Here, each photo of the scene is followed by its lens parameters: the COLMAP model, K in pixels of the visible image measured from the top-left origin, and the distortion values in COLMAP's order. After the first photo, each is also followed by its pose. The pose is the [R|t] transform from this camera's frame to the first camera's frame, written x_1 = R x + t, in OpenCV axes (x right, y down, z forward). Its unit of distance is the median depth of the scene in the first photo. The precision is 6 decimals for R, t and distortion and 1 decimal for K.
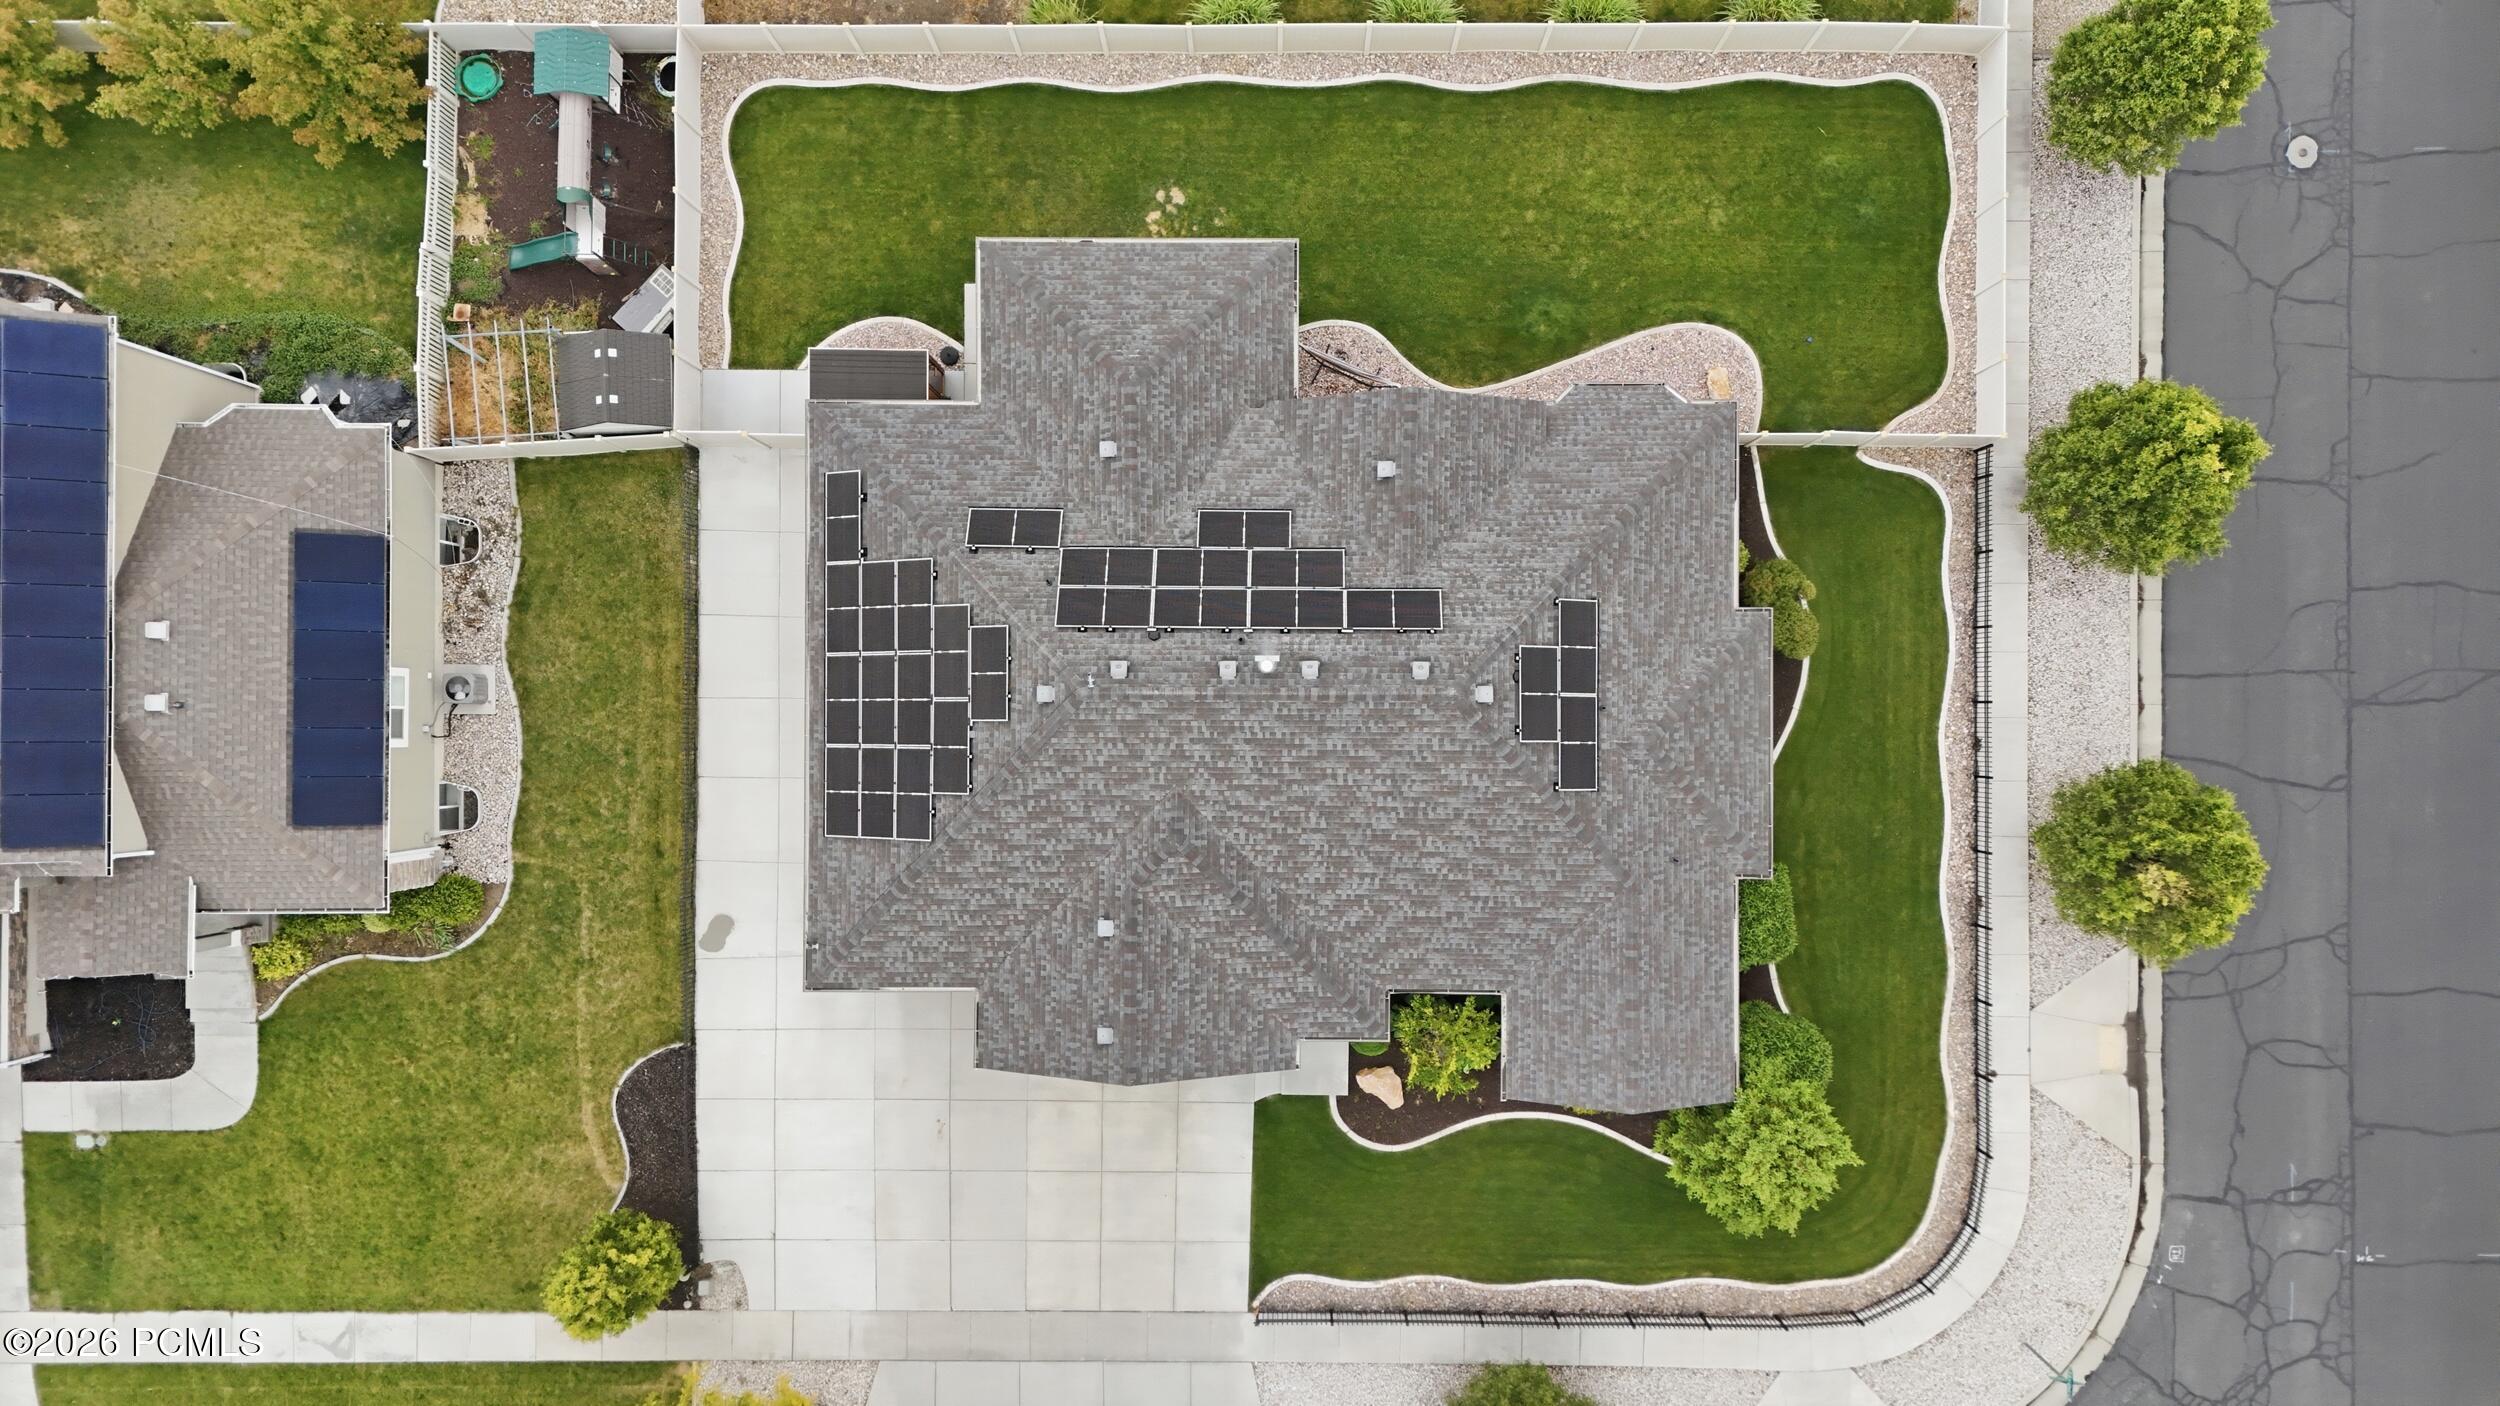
lens RADIAL K [[1828.3, 0, 1254.9], [0, 1828.3, 689.9], [0, 0, 1]] dist [0.081026, -0.079313]
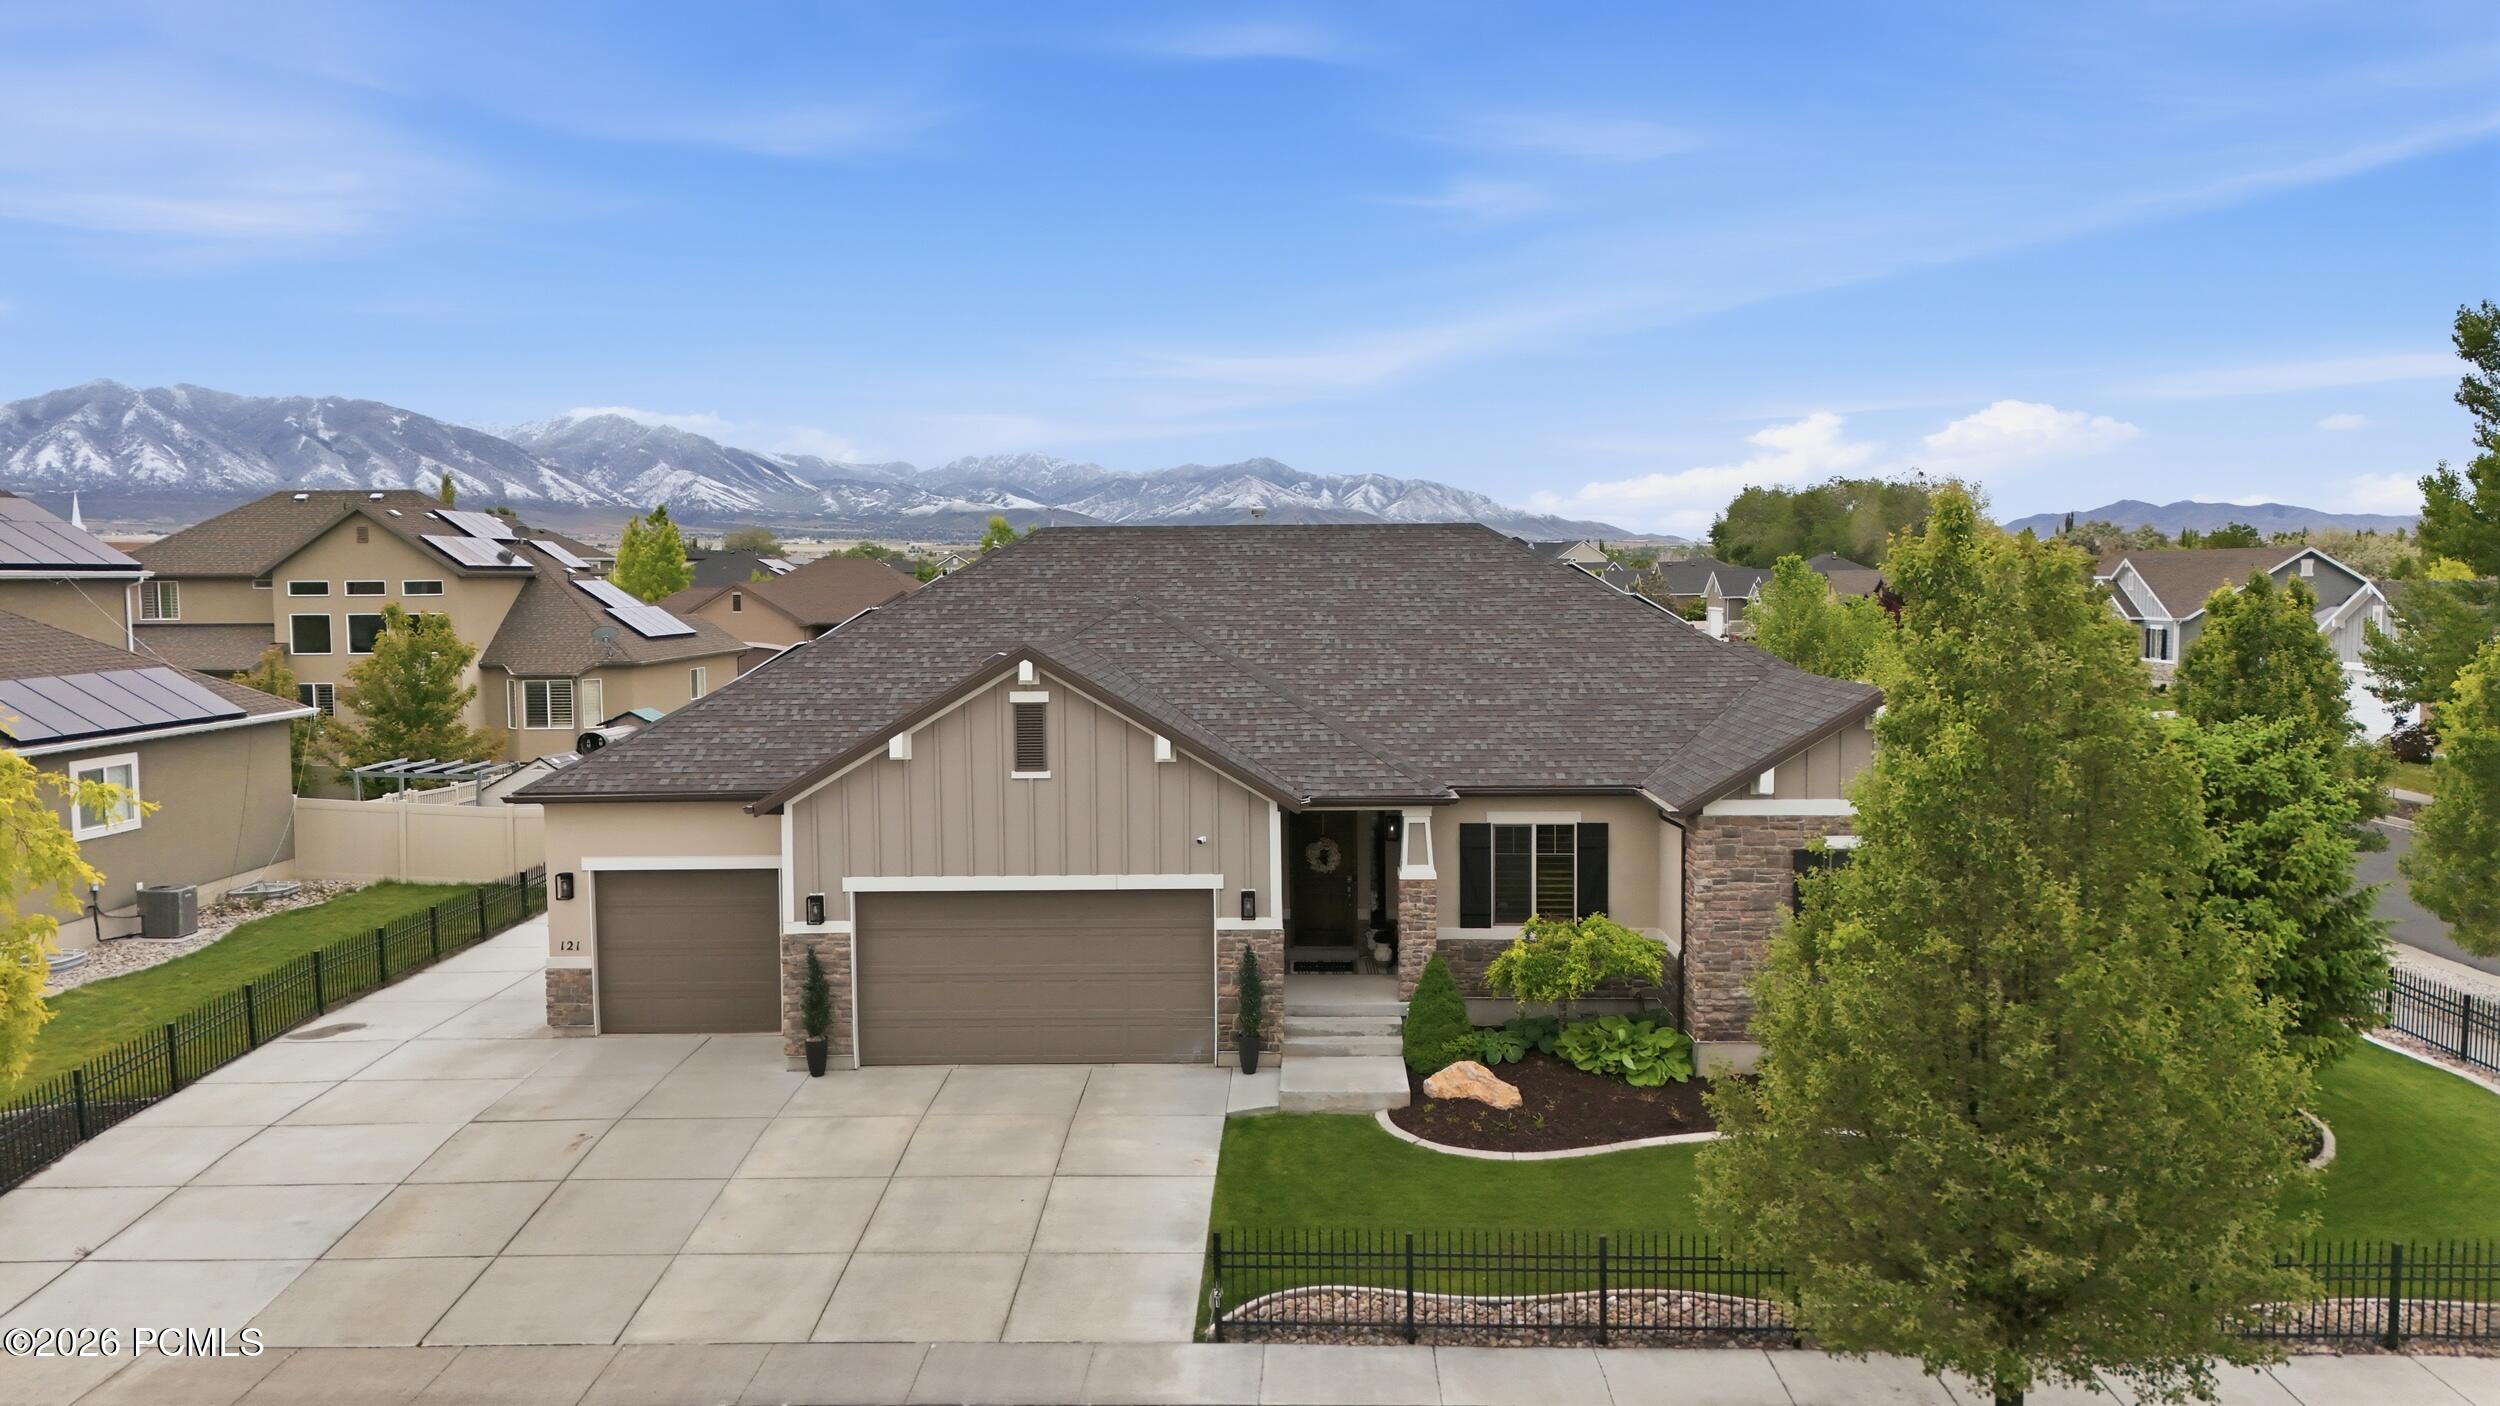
lens RADIAL K [[1828.3, 0, 1252.5], [0, 1828.3, 704.8], [0, 0, 1]] dist [0.081026, -0.079313]
pose [[0.999884, 0.008934, -0.012348, 0.013894], [-0.013108, 0.090755, -0.995787, 0.800134], [-0.007776, 0.995833, 0.090861, 0.941644]]
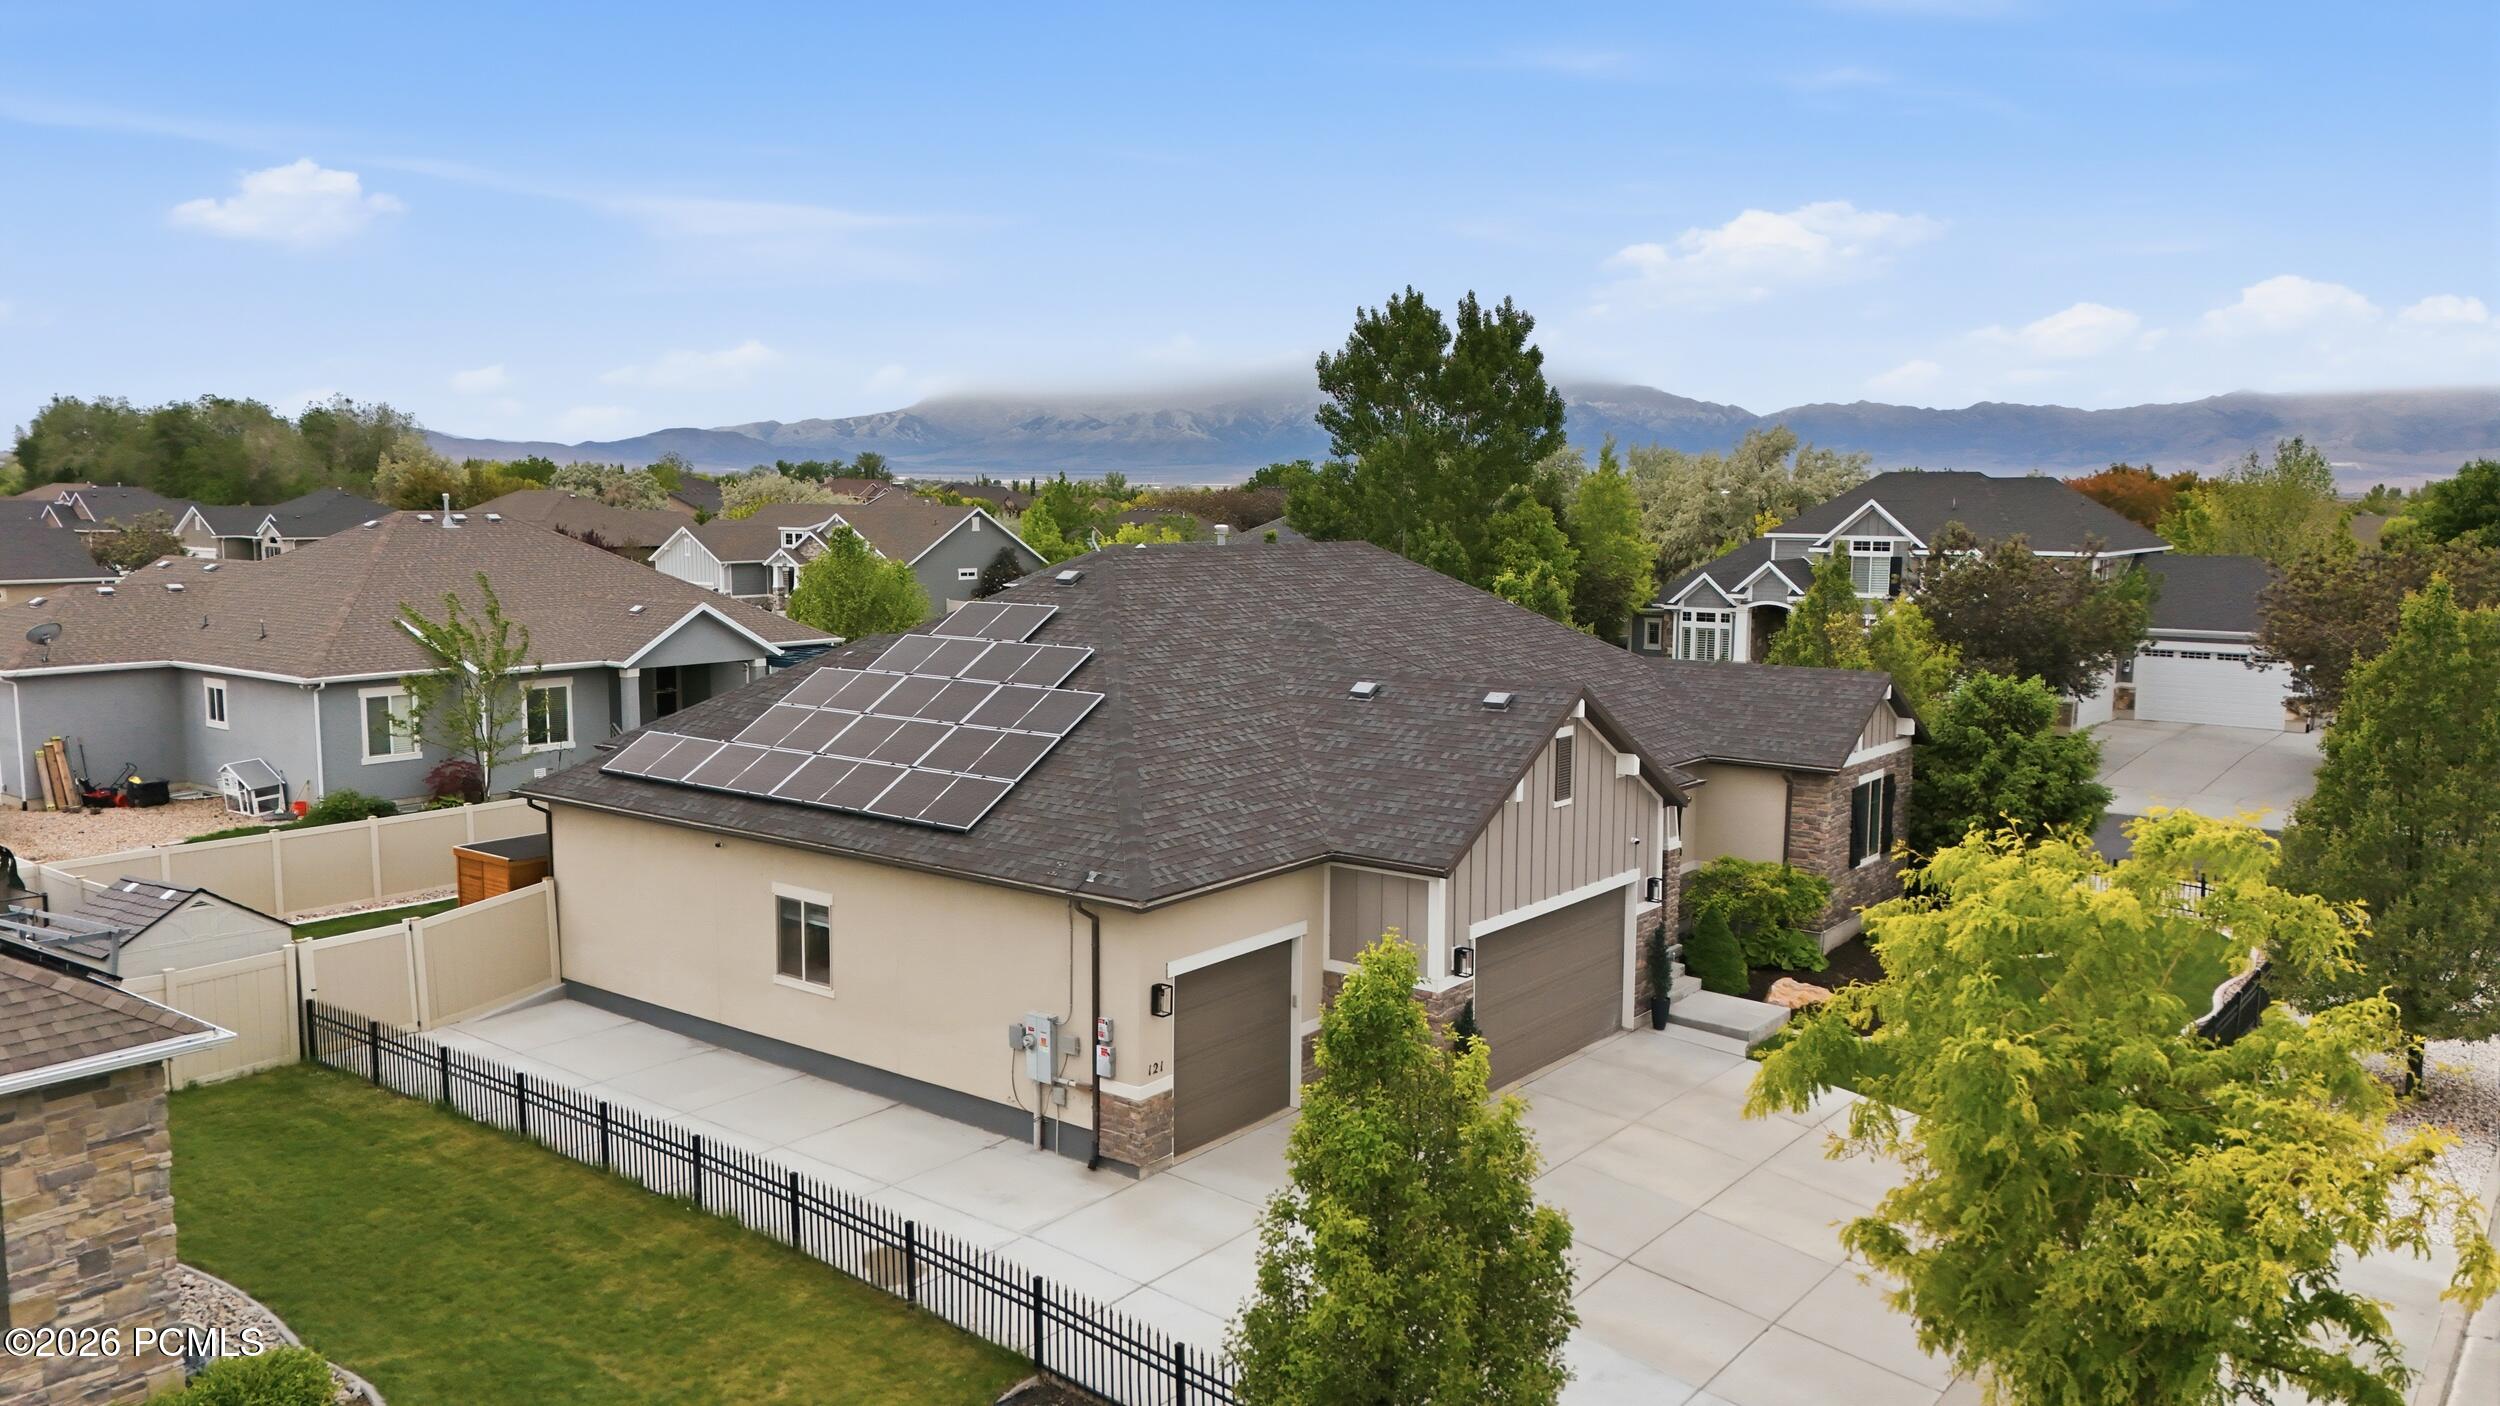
lens RADIAL K [[1828.3, 0, 1251.7], [0, 1828.3, 720.4], [0, 0, 1]] dist [0.081026, -0.079313]
pose [[0.611448, -0.079746, 0.787256, -0.646831], [0.790717, 0.099270, -0.604080, 0.510020], [-0.029978, 0.991860, 0.123755, 0.912694]]
